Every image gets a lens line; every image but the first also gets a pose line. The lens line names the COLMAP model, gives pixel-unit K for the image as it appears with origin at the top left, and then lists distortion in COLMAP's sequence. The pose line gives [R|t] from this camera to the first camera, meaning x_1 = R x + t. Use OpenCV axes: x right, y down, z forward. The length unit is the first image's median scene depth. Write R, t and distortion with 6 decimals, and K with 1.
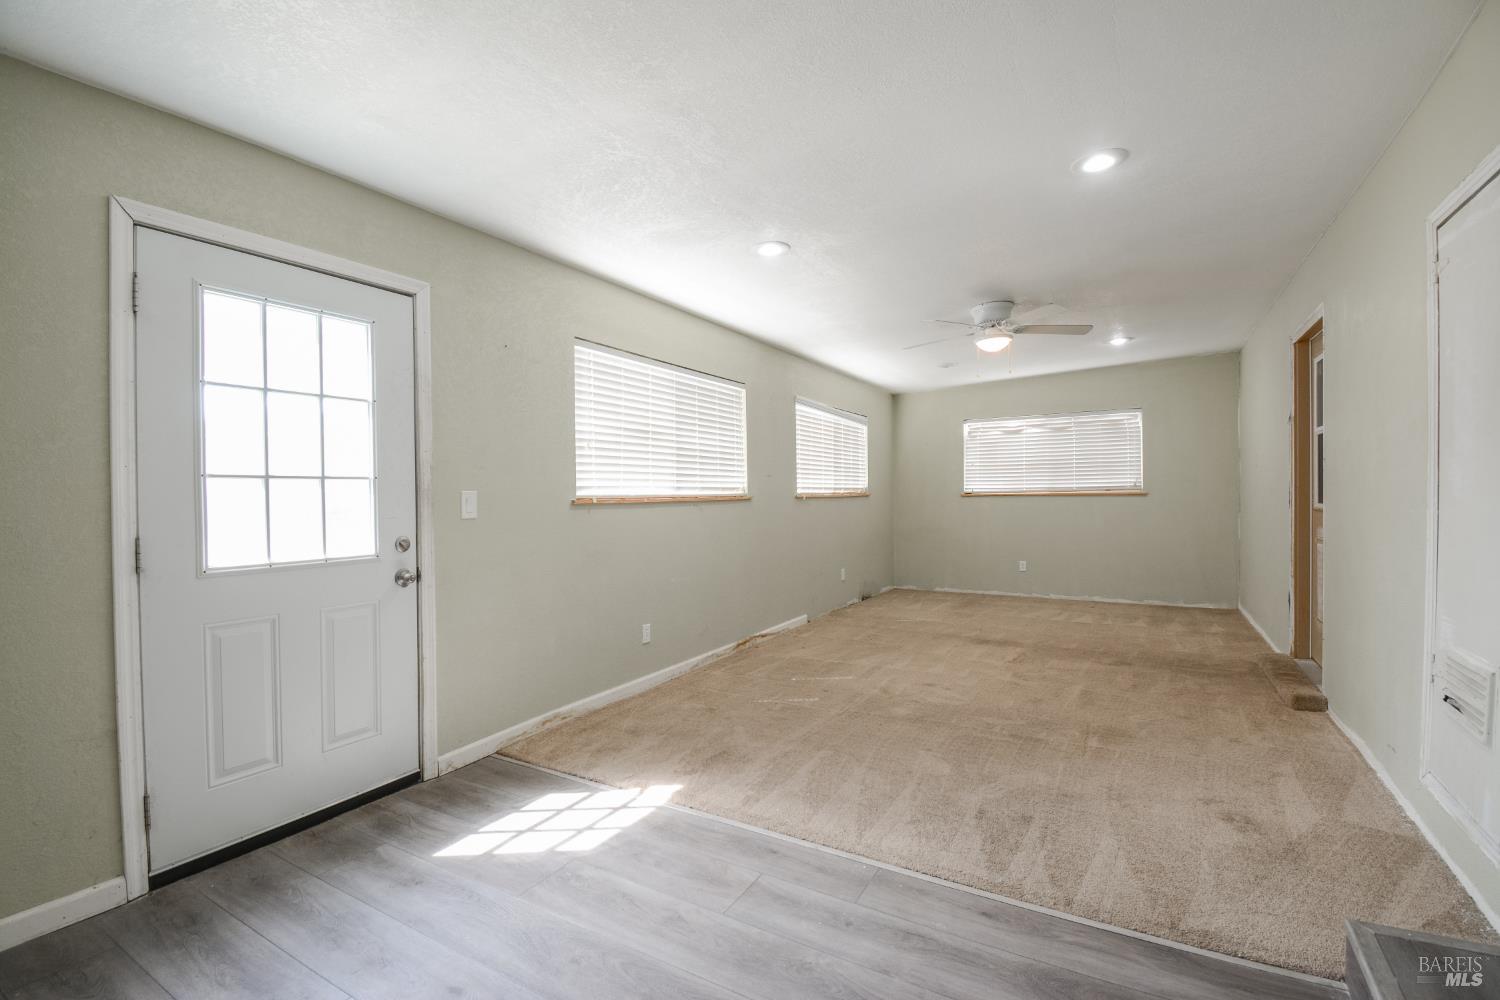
lens RADIAL K [[664.0, 0, 752.2], [0, 664.0, 502.5], [0, 0, 1]] dist [0.010020, -0.018856]
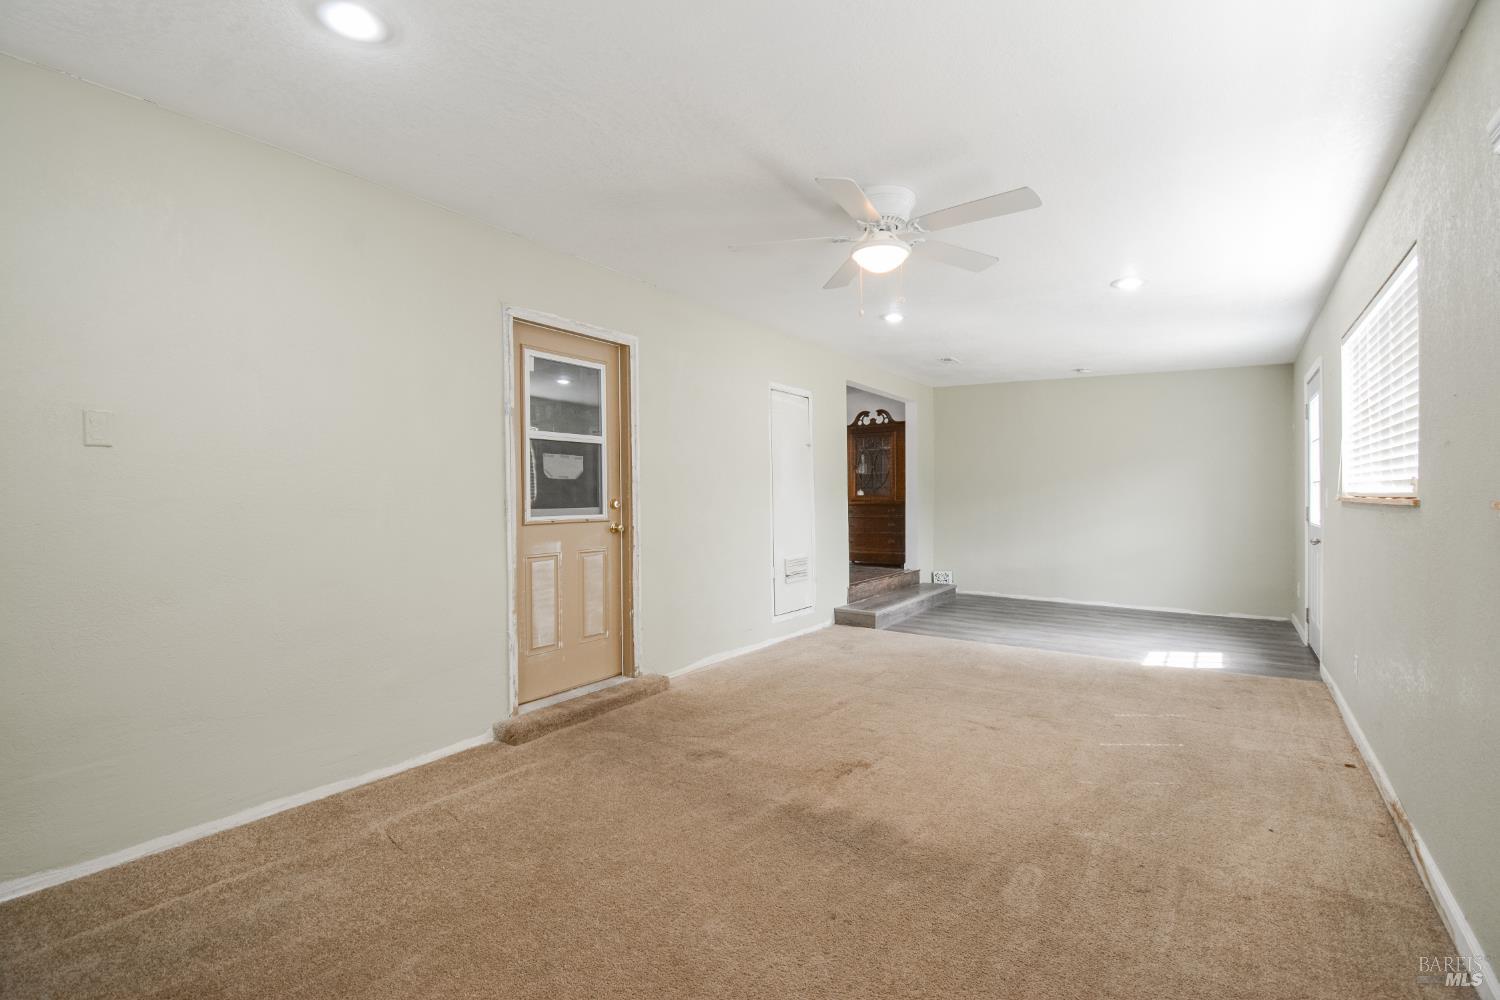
lens RADIAL K [[664.0, 0, 753.1], [0, 664.0, 497.3], [0, 0, 1]] dist [0.010020, -0.018856]
pose [[-0.996519, 0.010290, 0.082724, 0.543538], [0.012032, 0.999716, 0.020578, -0.041548], [-0.082489, 0.021502, -0.996360, 2.031882]]
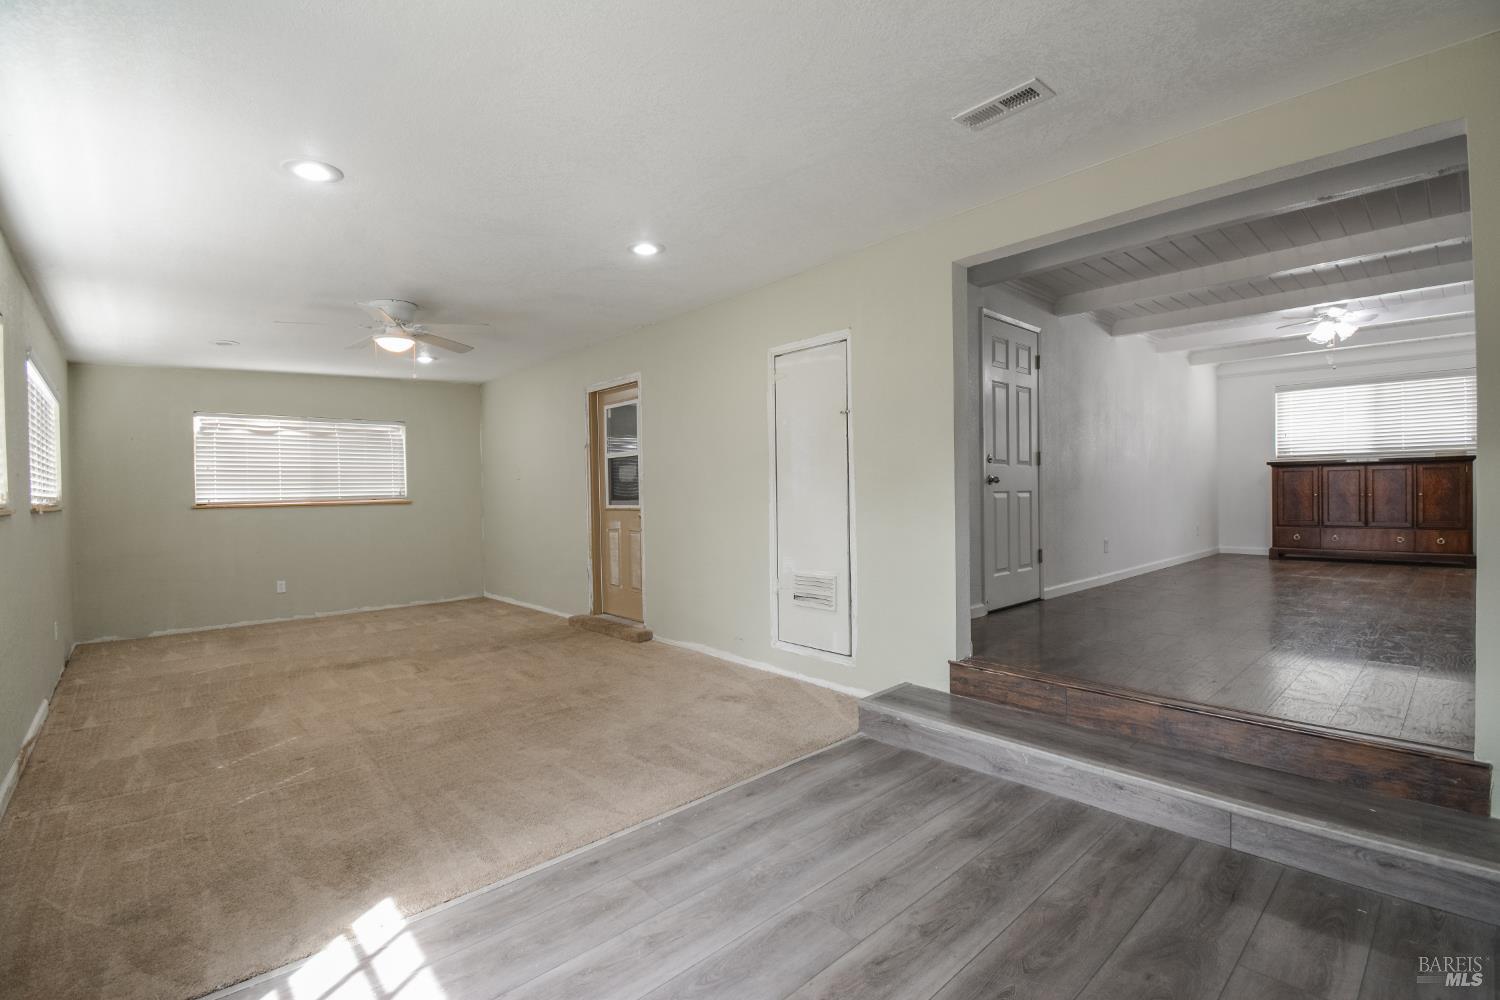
lens RADIAL K [[664.0, 0, 751.0], [0, 664.0, 508.7], [0, 0, 1]] dist [0.010020, -0.018856]
pose [[0.299822, -0.018899, 0.953808, -0.493037], [0.029874, 0.999499, 0.010414, 0.004101], [-0.953527, 0.025371, 0.300237, 0.289929]]
